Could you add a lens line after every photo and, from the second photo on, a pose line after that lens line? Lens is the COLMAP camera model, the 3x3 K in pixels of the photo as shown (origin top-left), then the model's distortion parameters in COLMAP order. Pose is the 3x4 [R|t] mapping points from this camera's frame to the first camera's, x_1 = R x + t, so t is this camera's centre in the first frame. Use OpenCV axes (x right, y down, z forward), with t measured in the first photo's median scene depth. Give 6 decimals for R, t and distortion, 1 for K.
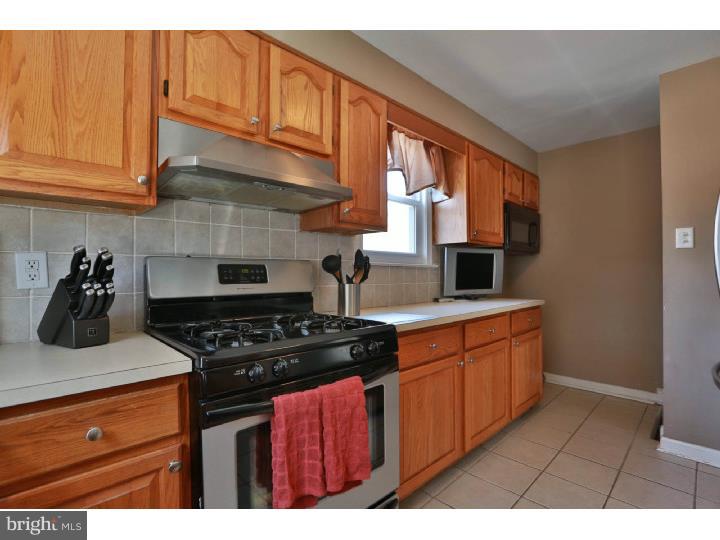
lens RADIAL K [[350.9, 0, 362.1], [0, 350.9, 270.0], [0, 0, 1]] dist [-0.028859, 0.006988]
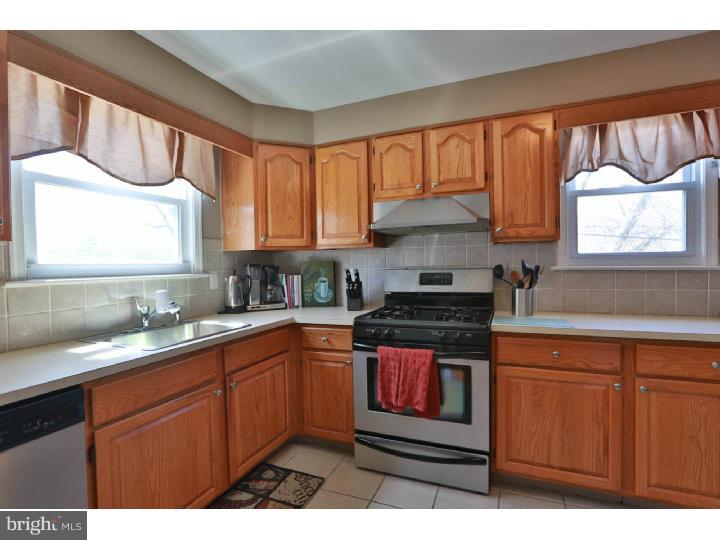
lens RADIAL K [[350.9, 0, 360.2], [0, 350.9, 270.3], [0, 0, 1]] dist [-0.028859, 0.006988]
pose [[0.397477, 0.012359, -0.917529, 0.918976], [0.026089, 0.999353, 0.024762, -0.071241], [0.917241, -0.033780, 0.396898, 0.070345]]
